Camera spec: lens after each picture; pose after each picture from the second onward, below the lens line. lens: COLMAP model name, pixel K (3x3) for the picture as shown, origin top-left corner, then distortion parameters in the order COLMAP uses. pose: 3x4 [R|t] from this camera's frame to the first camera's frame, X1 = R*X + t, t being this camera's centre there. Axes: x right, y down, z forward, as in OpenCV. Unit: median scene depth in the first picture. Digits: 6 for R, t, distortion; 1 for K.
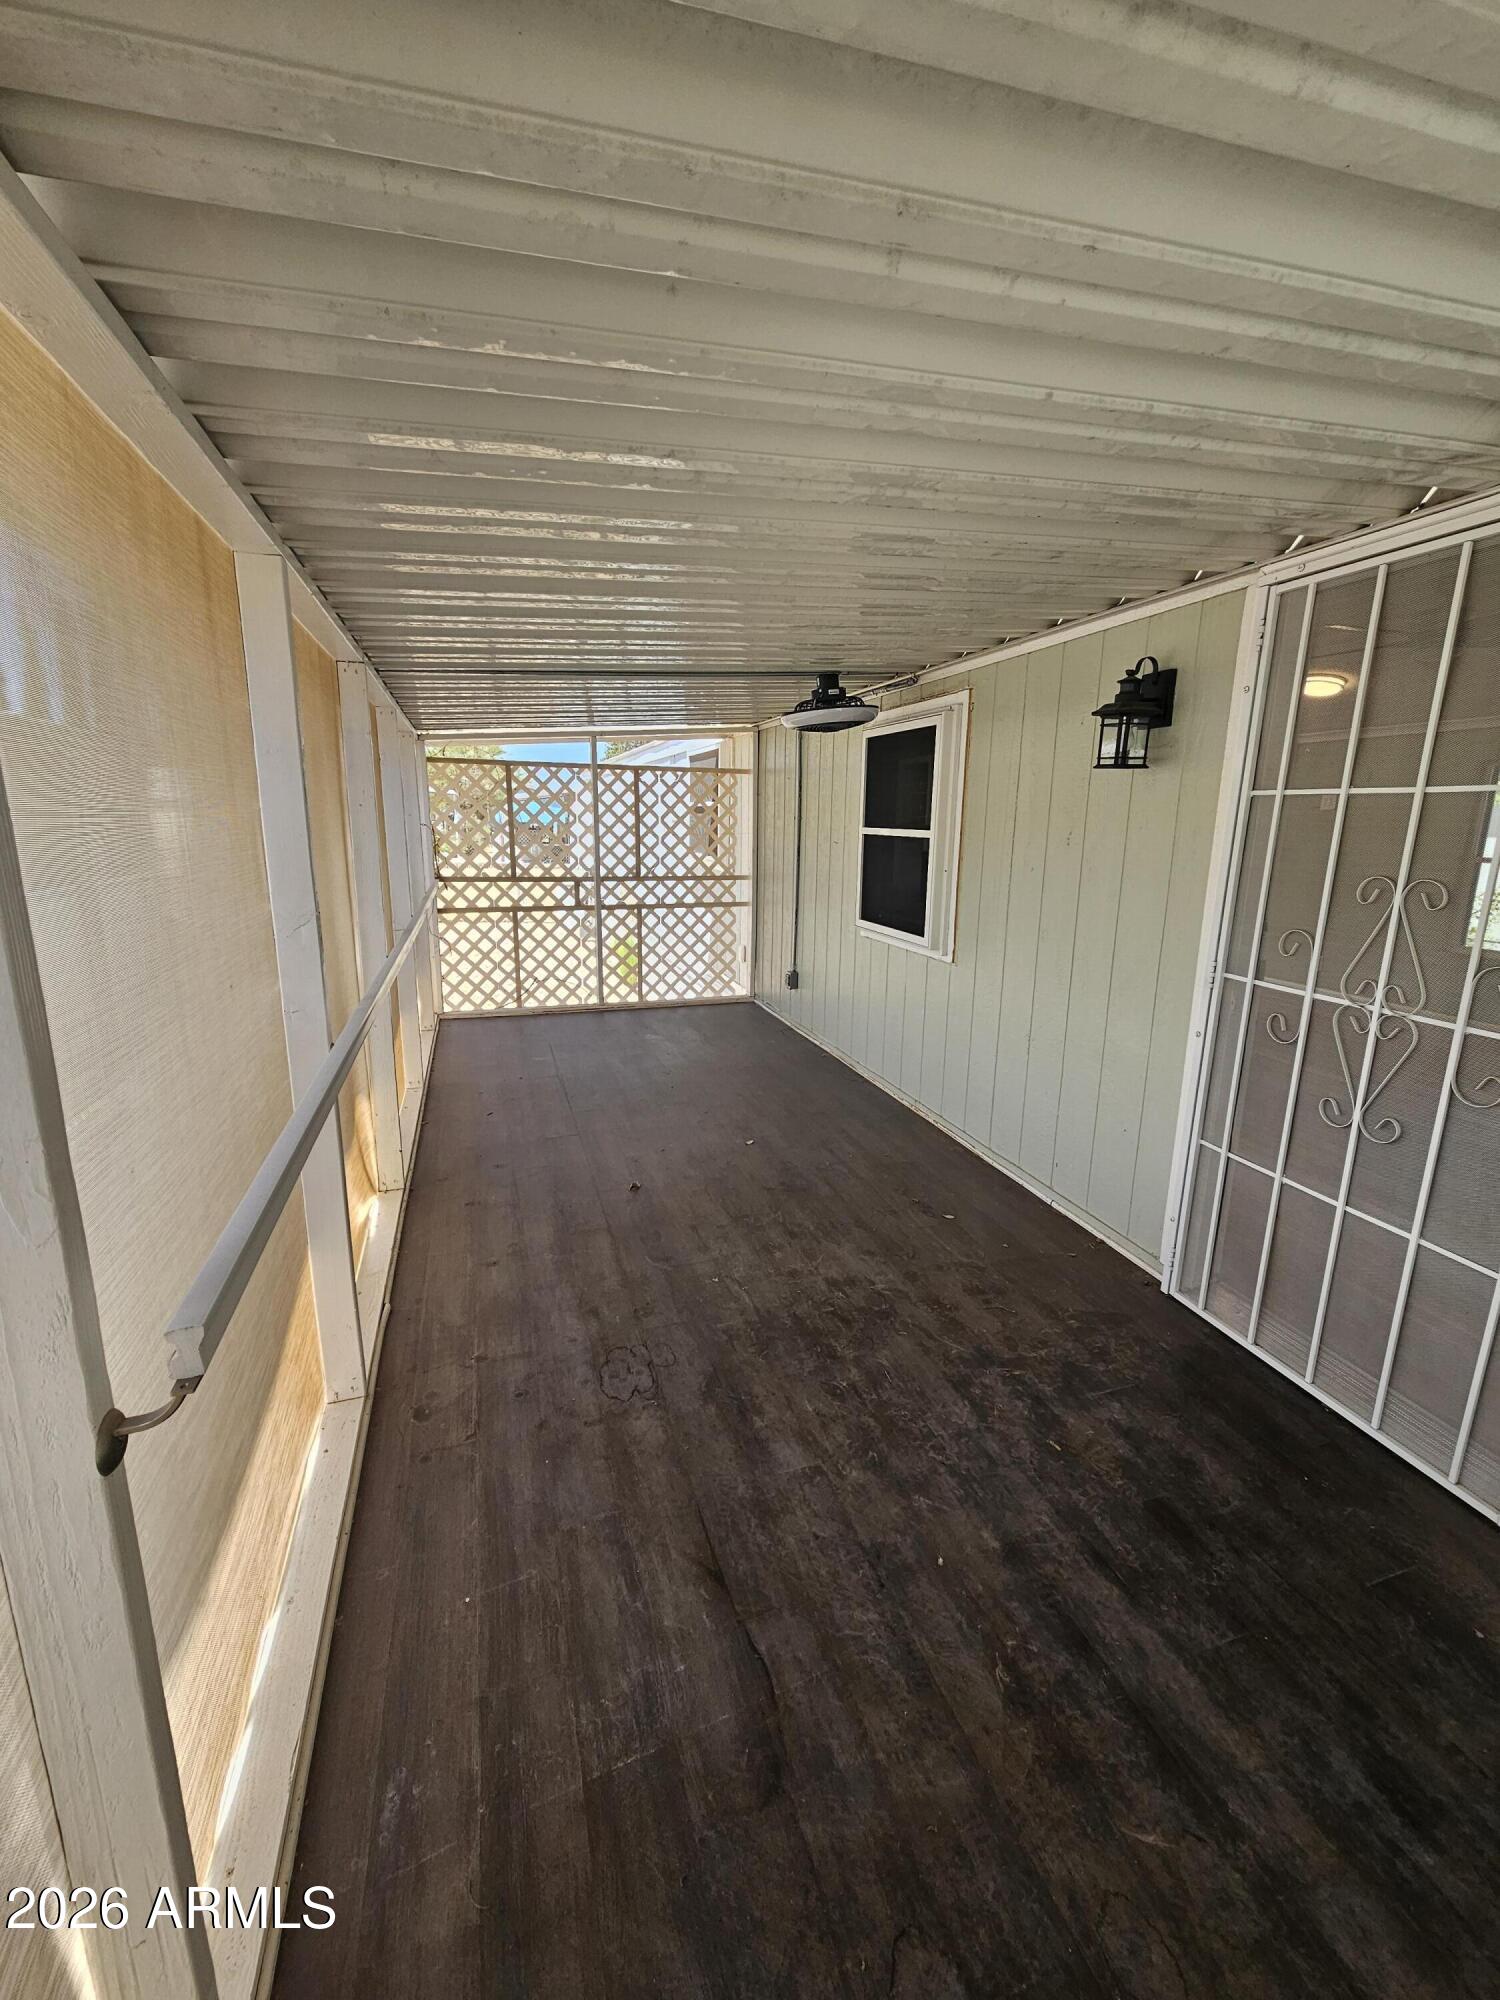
lens RADIAL K [[824.2, 0, 753.8], [0, 824.2, 995.3], [0, 0, 1]] dist [-0.000126, 0.000107]
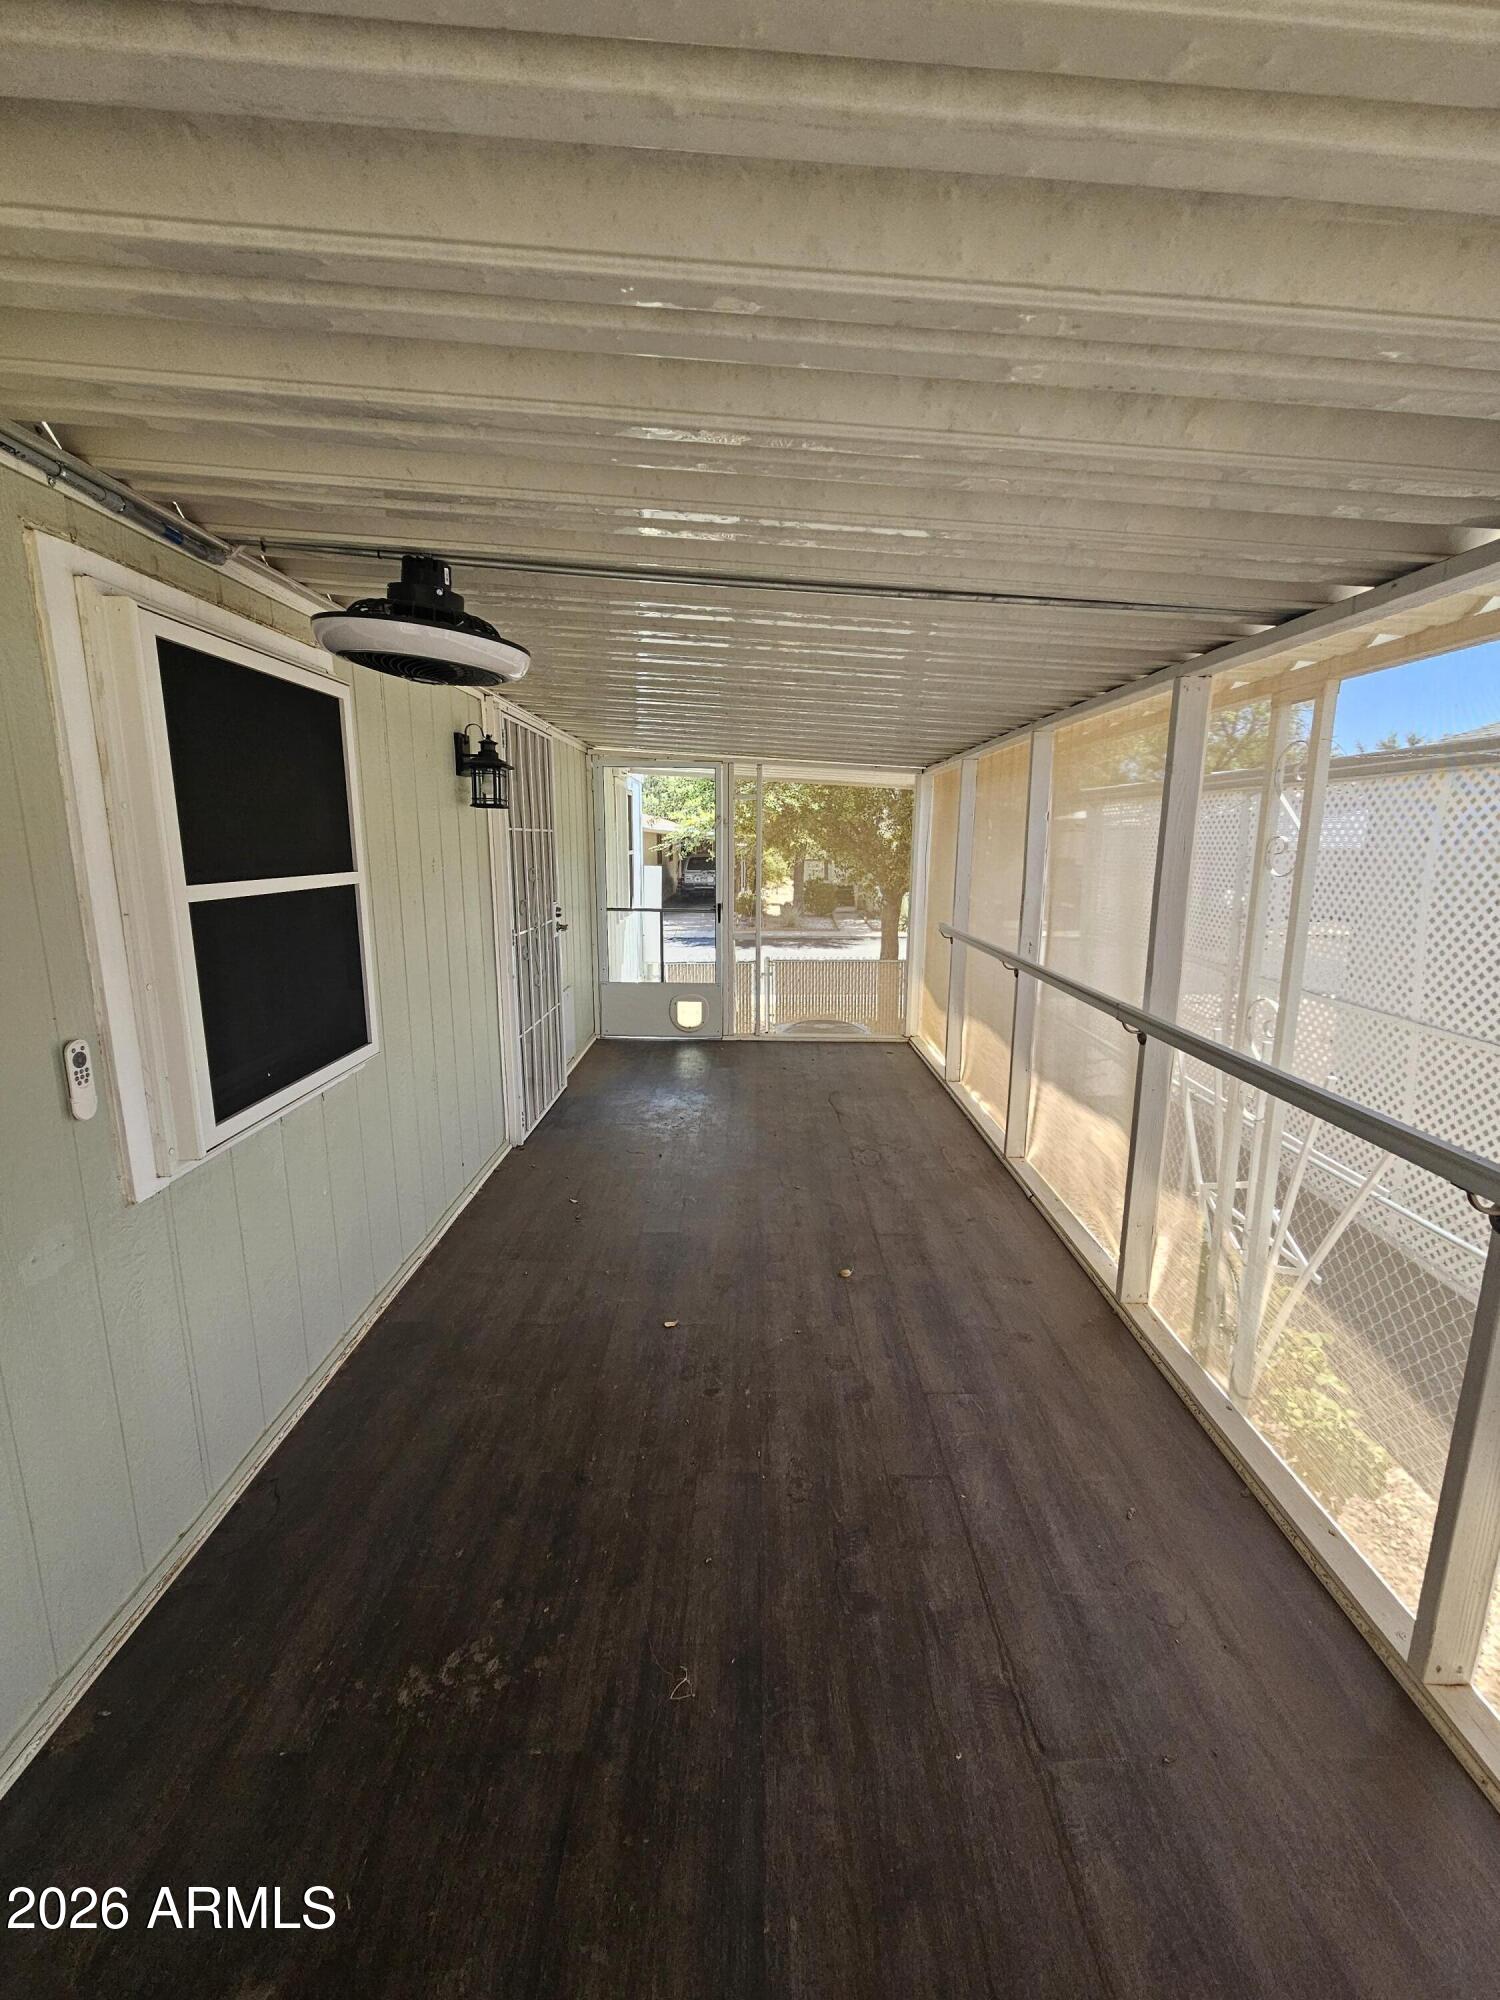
lens RADIAL K [[824.2, 0, 753.8], [0, 824.2, 995.3], [0, 0, 1]] dist [-0.000126, 0.000107]
pose [[-0.949717, -0.078775, 0.303040, -0.367165], [0.048081, 0.919665, 0.389750, -0.482589], [-0.309397, 0.384722, -0.869633, 2.095701]]
